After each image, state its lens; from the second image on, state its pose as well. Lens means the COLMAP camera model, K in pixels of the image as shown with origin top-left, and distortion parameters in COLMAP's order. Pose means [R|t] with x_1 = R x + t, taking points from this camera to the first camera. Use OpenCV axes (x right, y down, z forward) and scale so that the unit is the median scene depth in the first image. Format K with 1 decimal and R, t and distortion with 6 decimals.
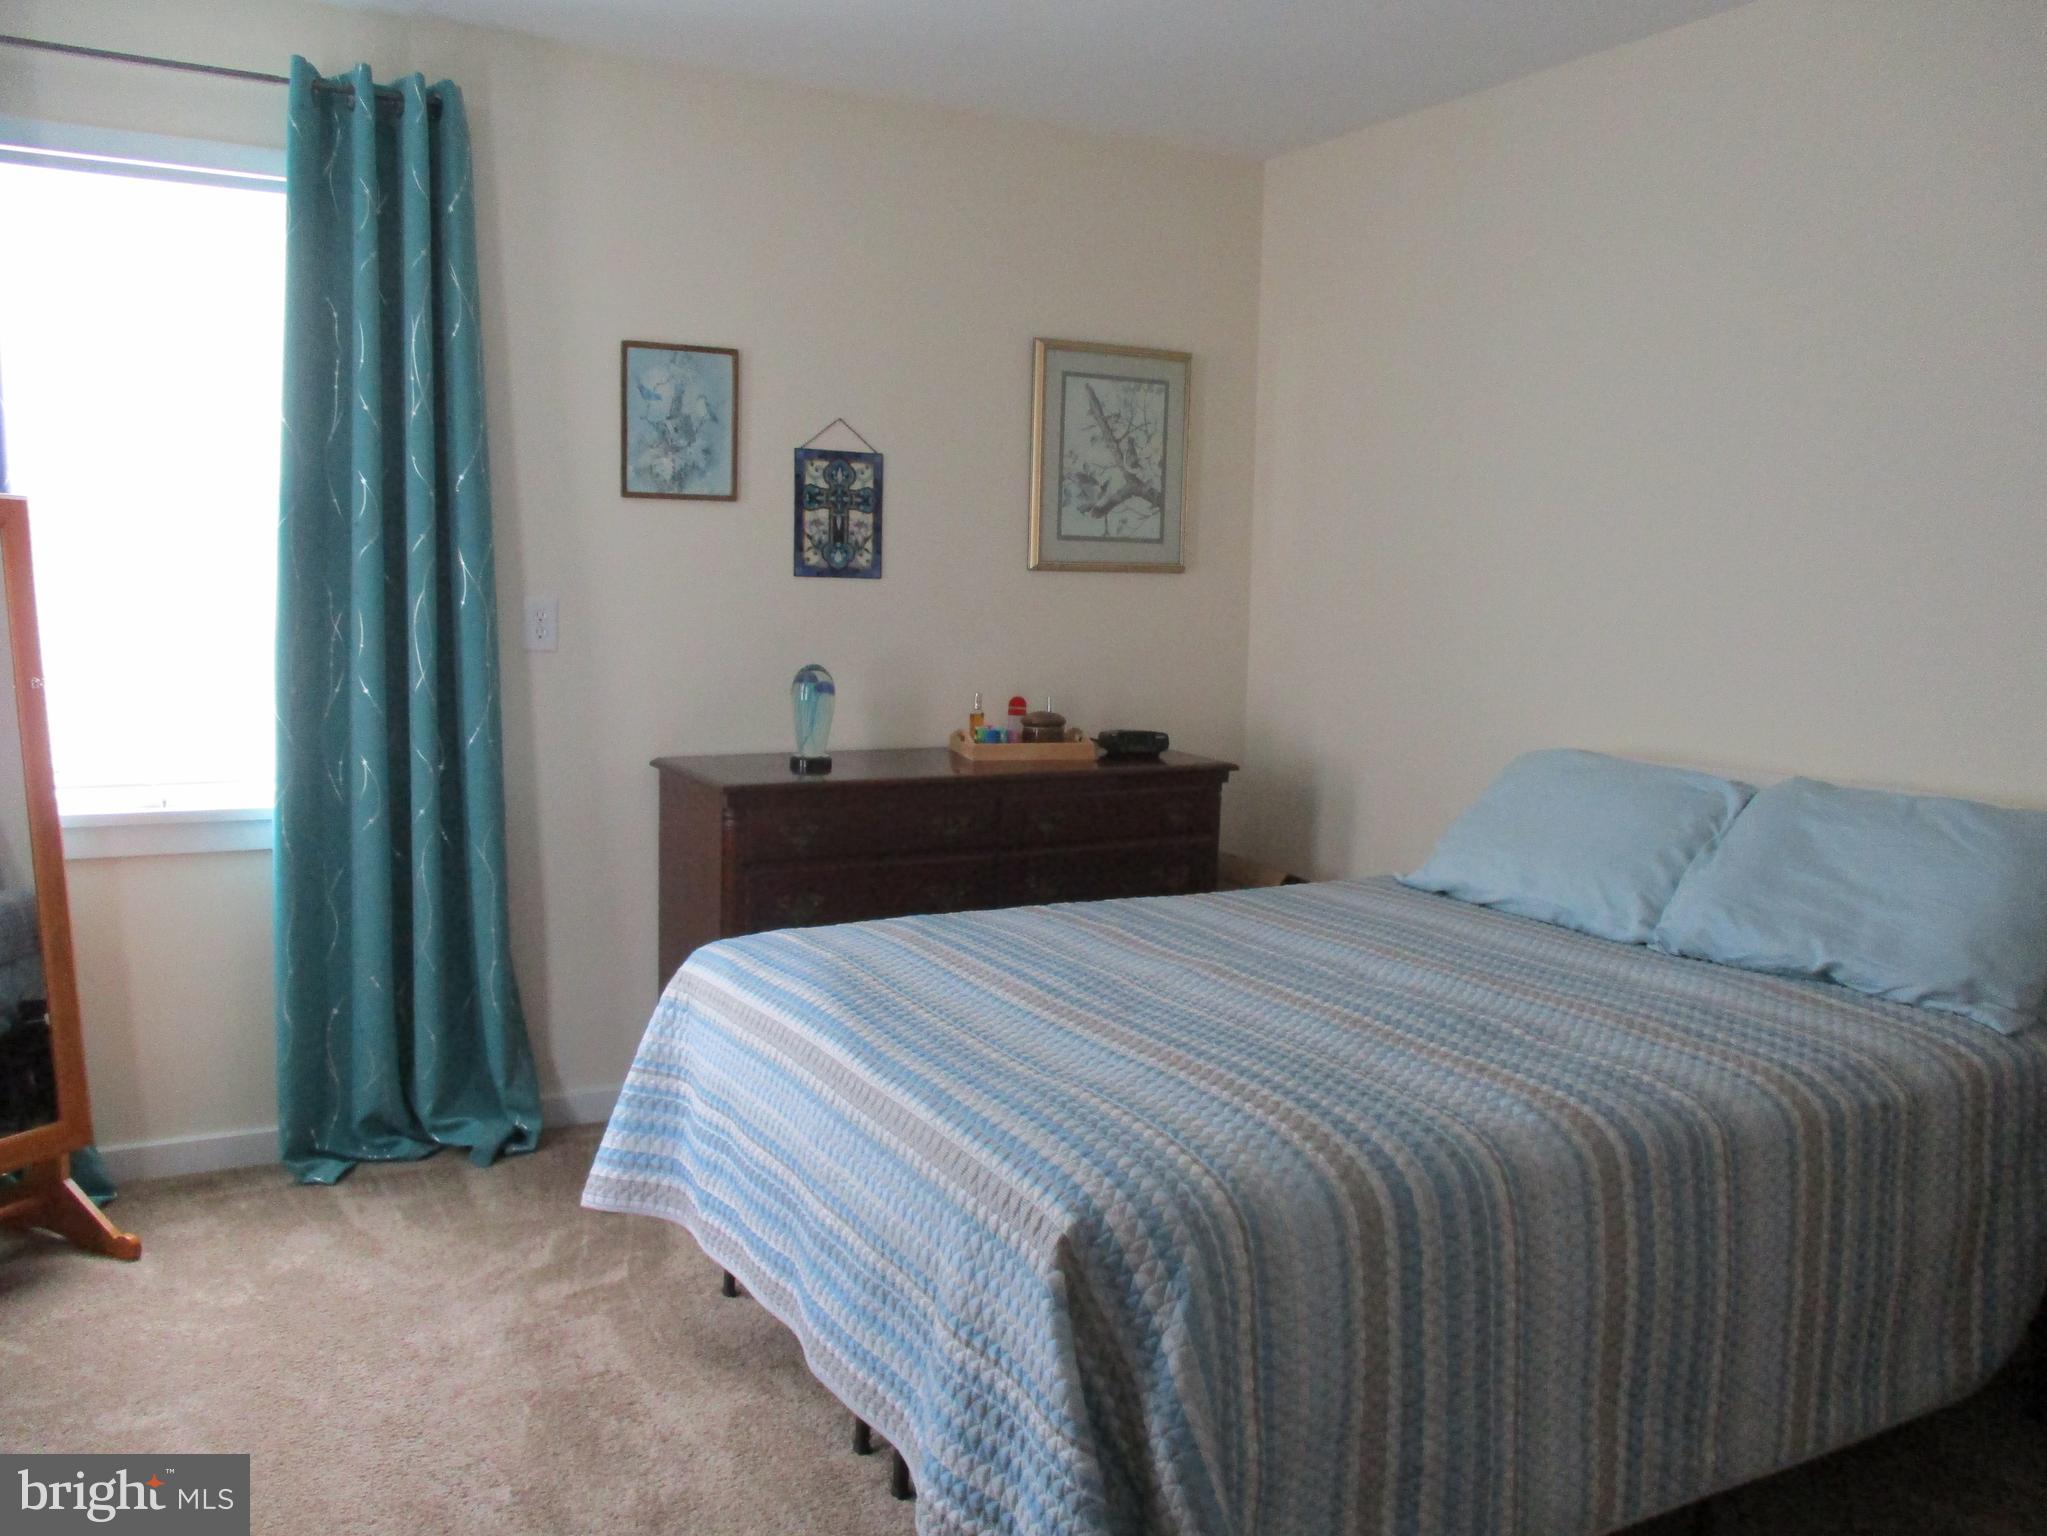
lens RADIAL K [[1715.2, 0, 1023.5], [0, 1715.2, 768.0], [0, 0, 1]] dist [-0.022226, 0.006295]
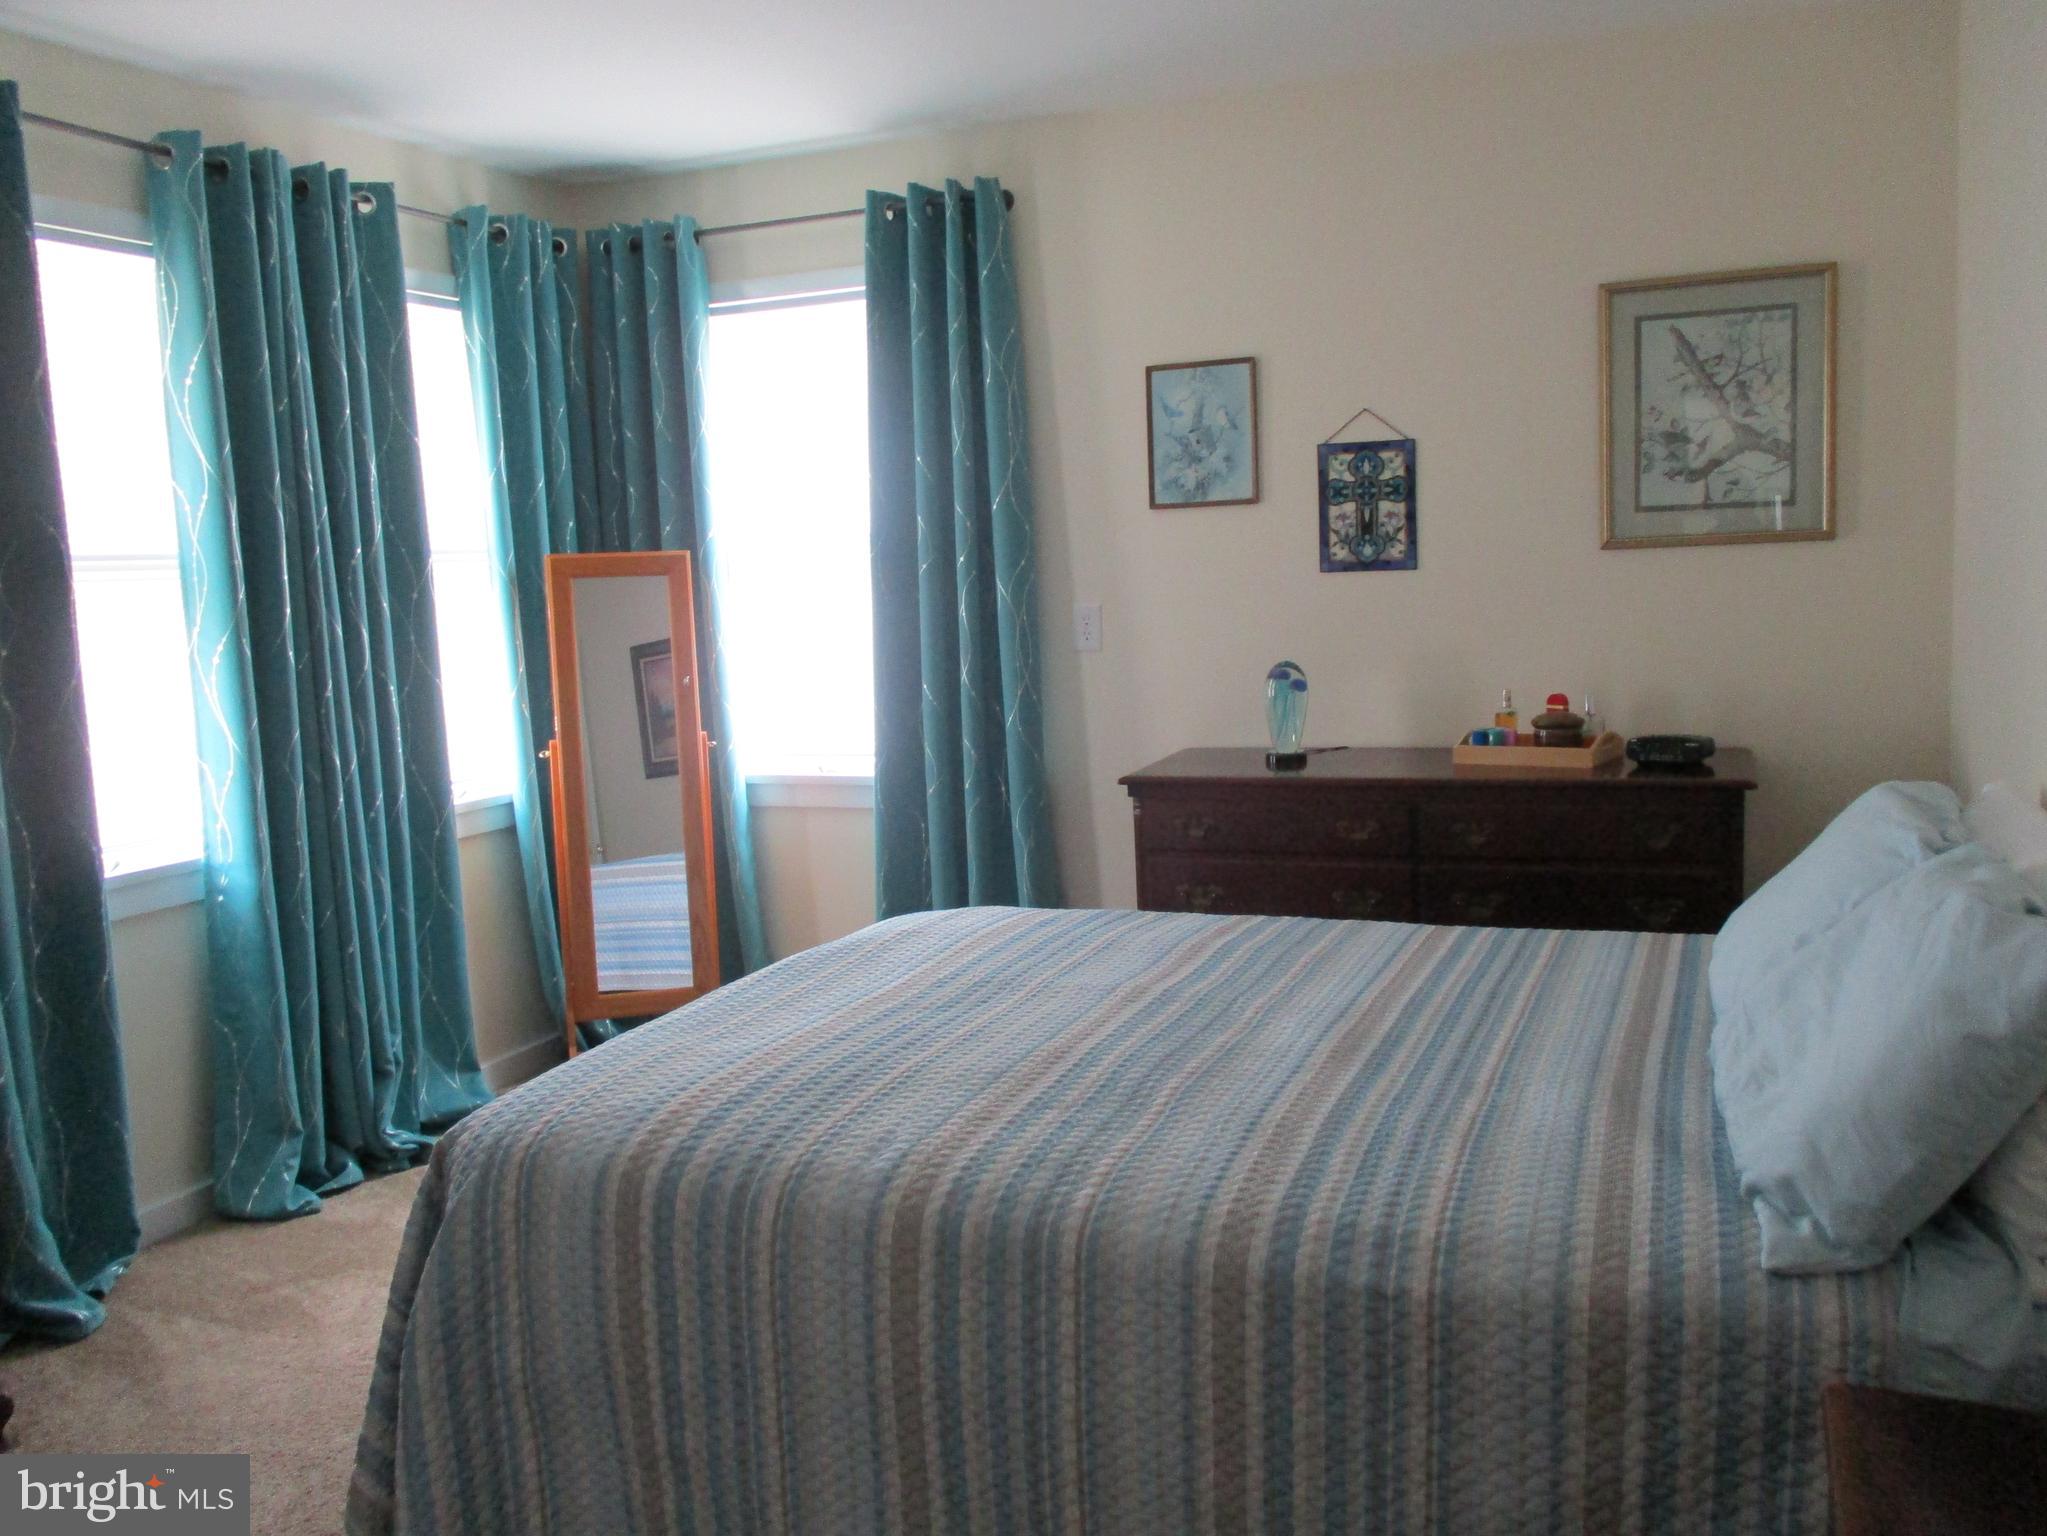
lens RADIAL K [[1715.2, 0, 1023.5], [0, 1715.2, 768.0], [0, 0, 1]] dist [-0.022226, 0.006295]
pose [[0.621516, 0.044453, -0.782139, 0.541103], [-0.031495, 0.998999, 0.031751, -0.023536], [0.782768, 0.004900, 0.622294, 0.237727]]
